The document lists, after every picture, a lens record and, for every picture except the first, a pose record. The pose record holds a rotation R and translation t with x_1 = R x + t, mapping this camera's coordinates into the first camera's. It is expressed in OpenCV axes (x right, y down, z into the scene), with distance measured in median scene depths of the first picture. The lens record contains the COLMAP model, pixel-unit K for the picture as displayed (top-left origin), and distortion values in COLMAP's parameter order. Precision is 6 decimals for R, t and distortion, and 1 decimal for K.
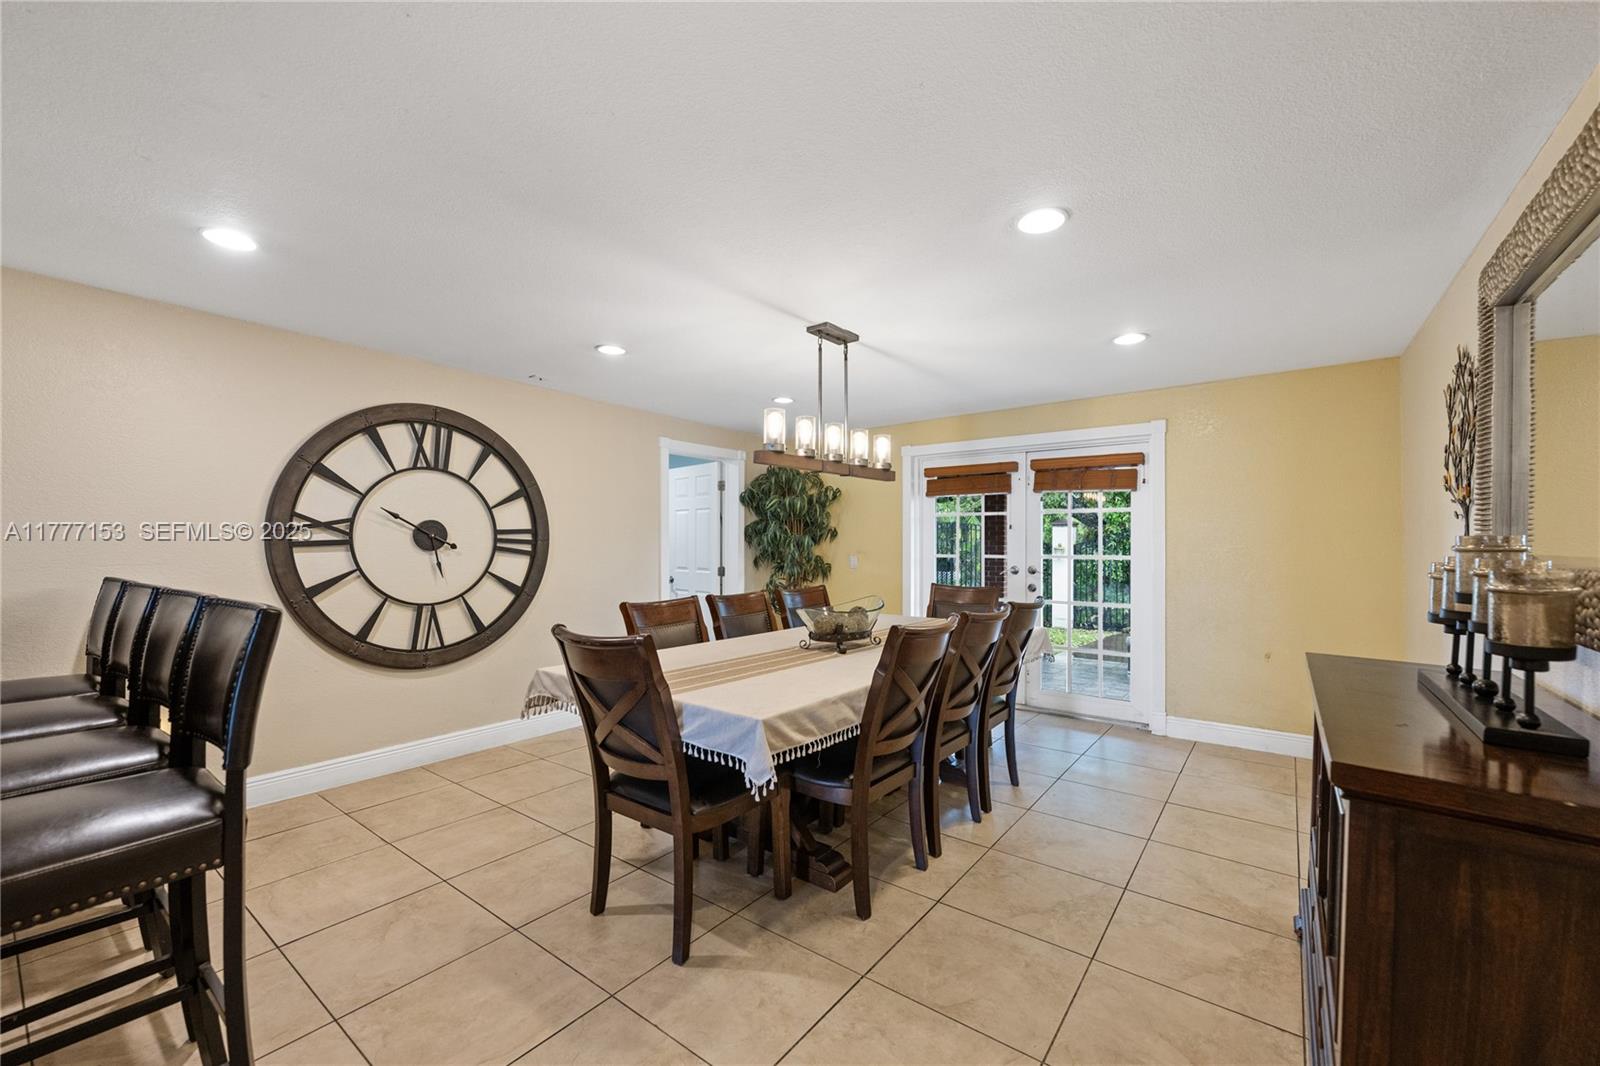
lens RADIAL K [[645.7, 0, 791.1], [0, 645.7, 542.5], [0, 0, 1]] dist [-0.000140, -0.000026]
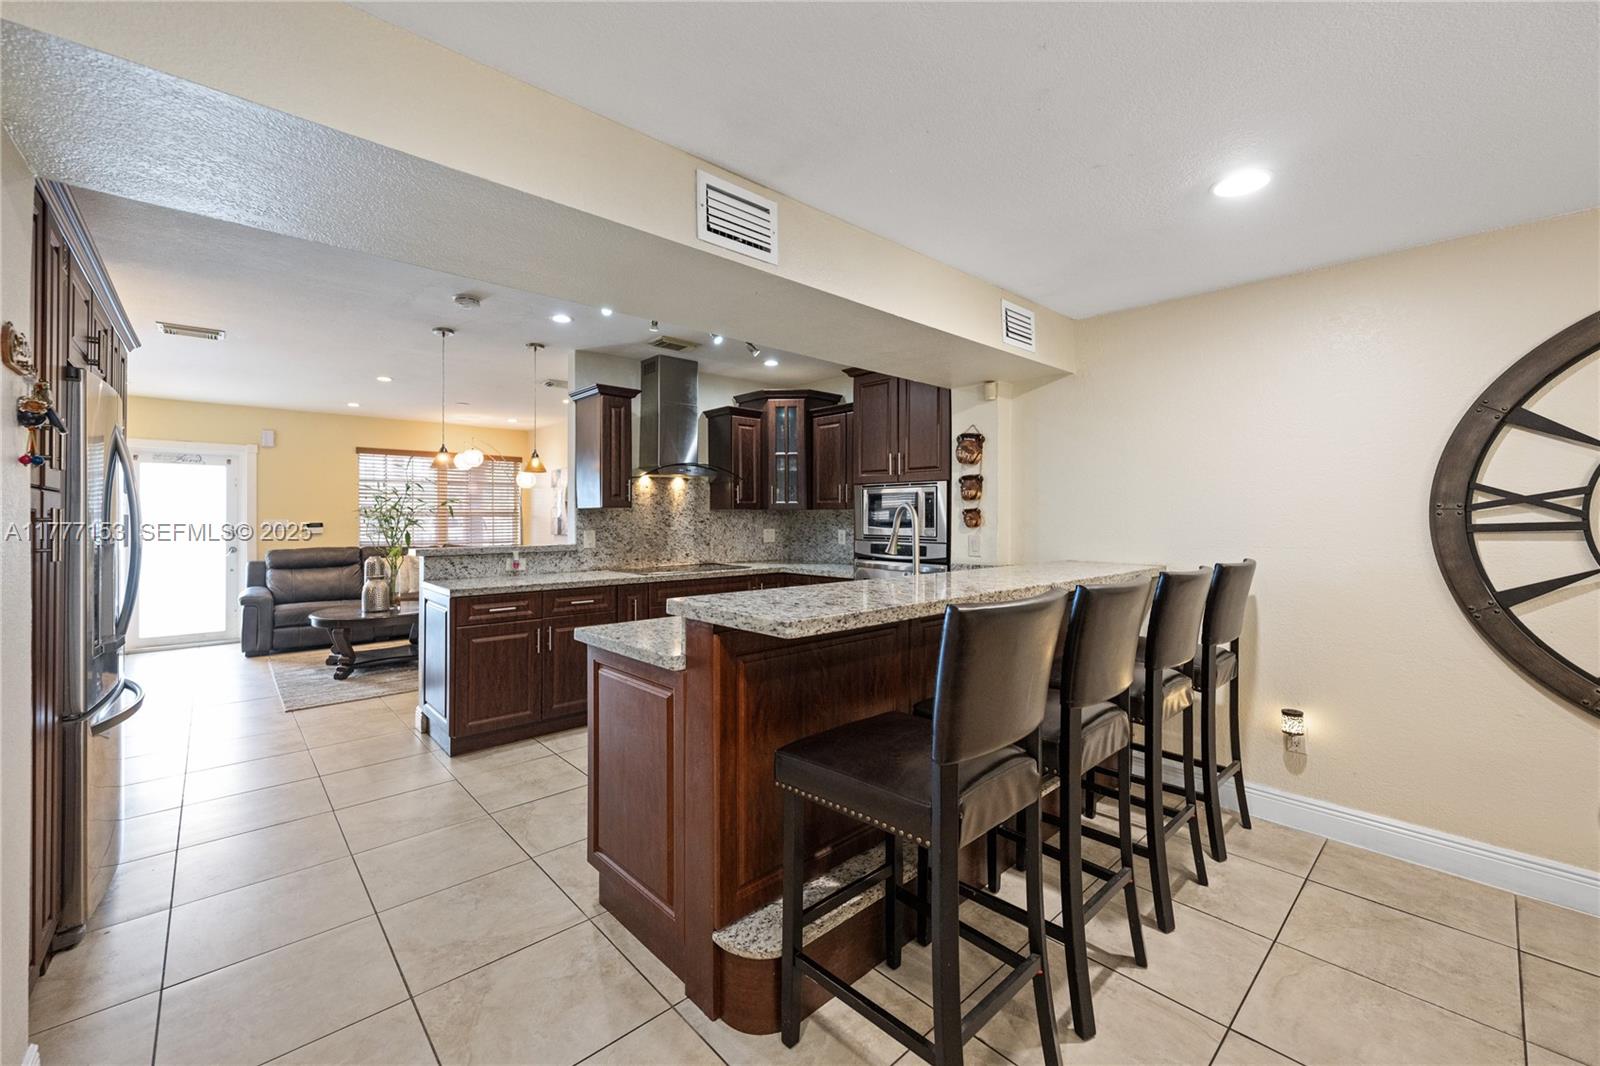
lens RADIAL K [[644.9, 0, 793.2], [0, 644.9, 513.2], [0, 0, 1]] dist [0.001591, 0.000244]
pose [[-0.176510, -0.007915, -0.984267, 0.061268], [0.002156, 0.999962, -0.008428, -0.008502], [0.984297, -0.003610, -0.176486, 0.326379]]
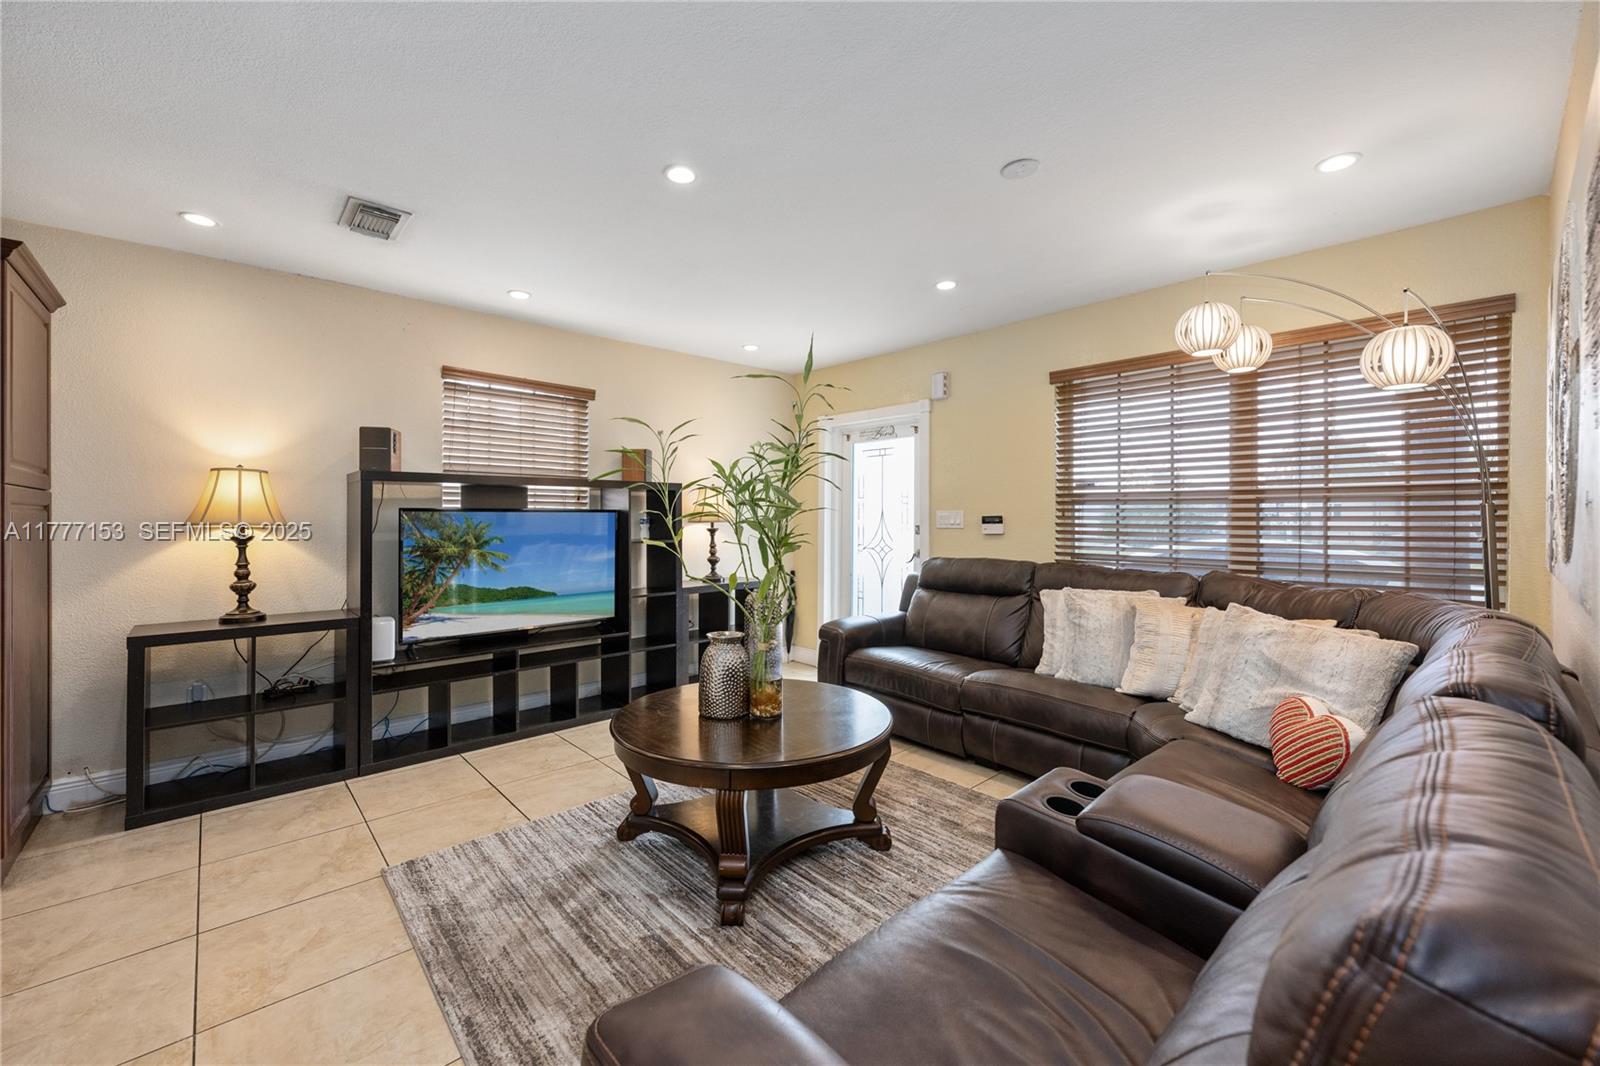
lens RADIAL K [[634.6, 0, 793.7], [0, 634.6, 521.0], [0, 0, 1]] dist [0.000945, 0.000106]
pose [[-0.984785, 0.000165, 0.173777, -1.411842], [0.001025, 0.999988, 0.004862, 0.003781], [-0.173774, 0.004966, -0.984773, -0.258832]]
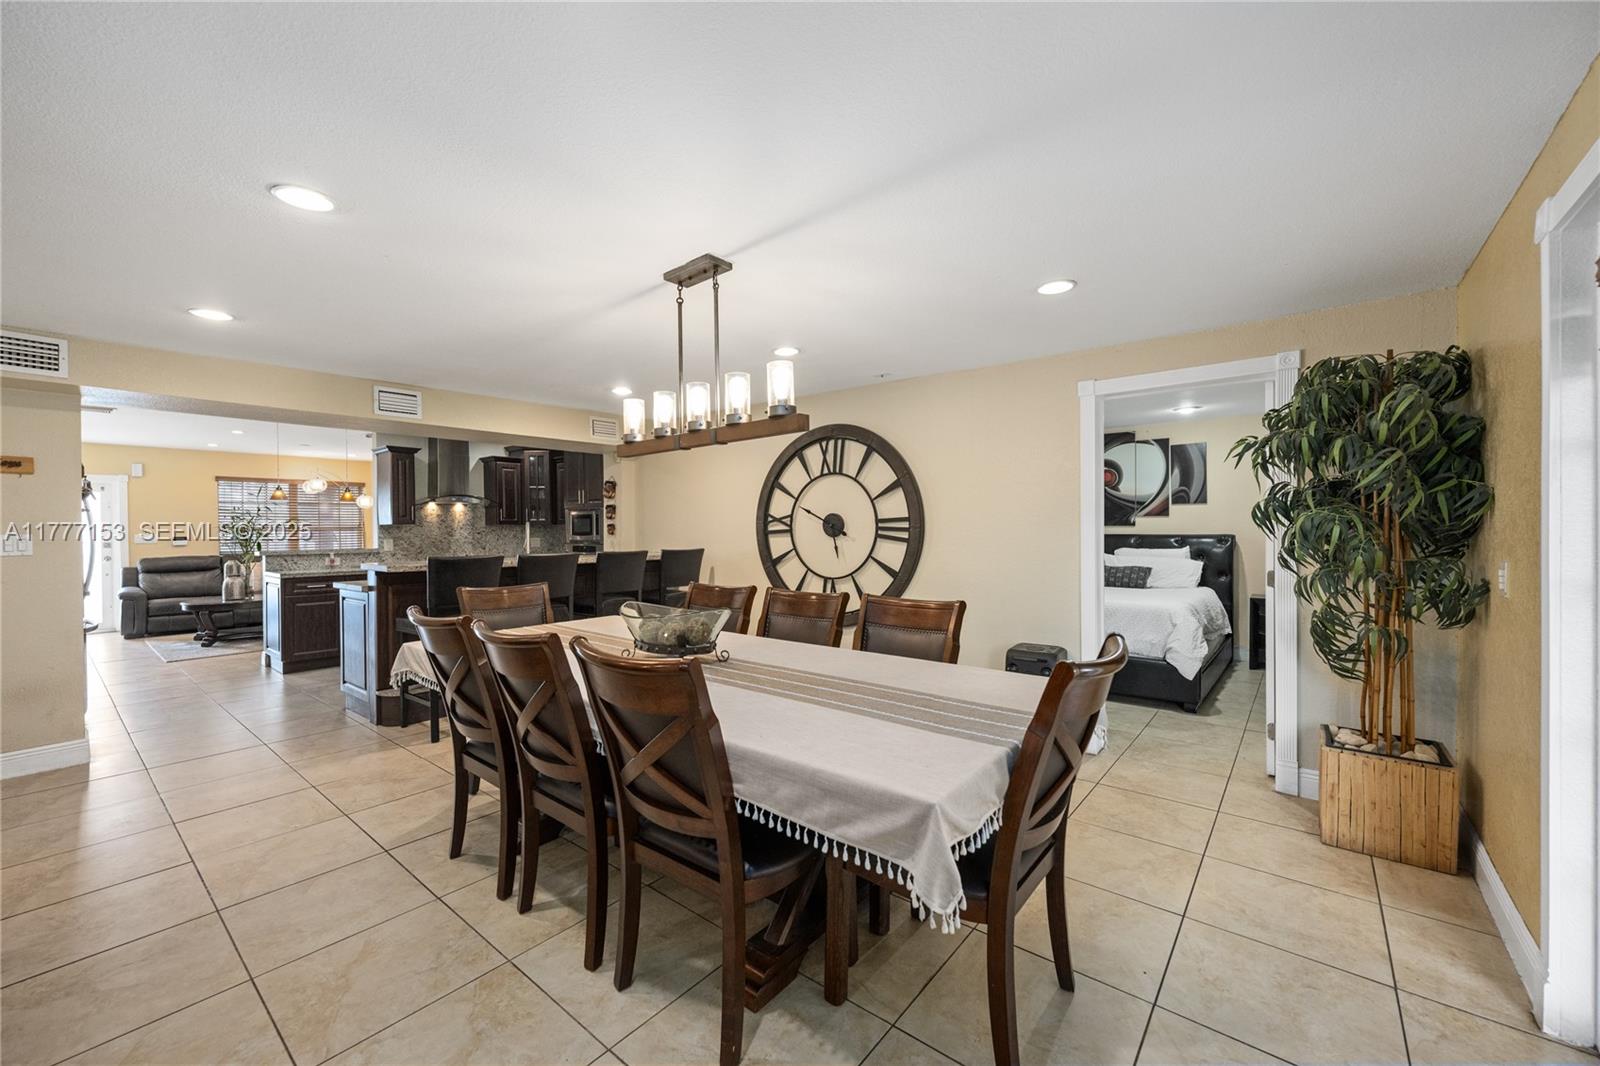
lens RADIAL K [[627.4, 0, 794.2], [0, 627.4, 535.1], [0, 0, 1]] dist [-0.000689, -0.000116]
pose [[-0.027622, 0.008051, -0.999586, 0.711183], [0.009749, 0.999922, 0.007785, -0.001544], [0.999571, -0.009530, -0.027699, 0.958110]]
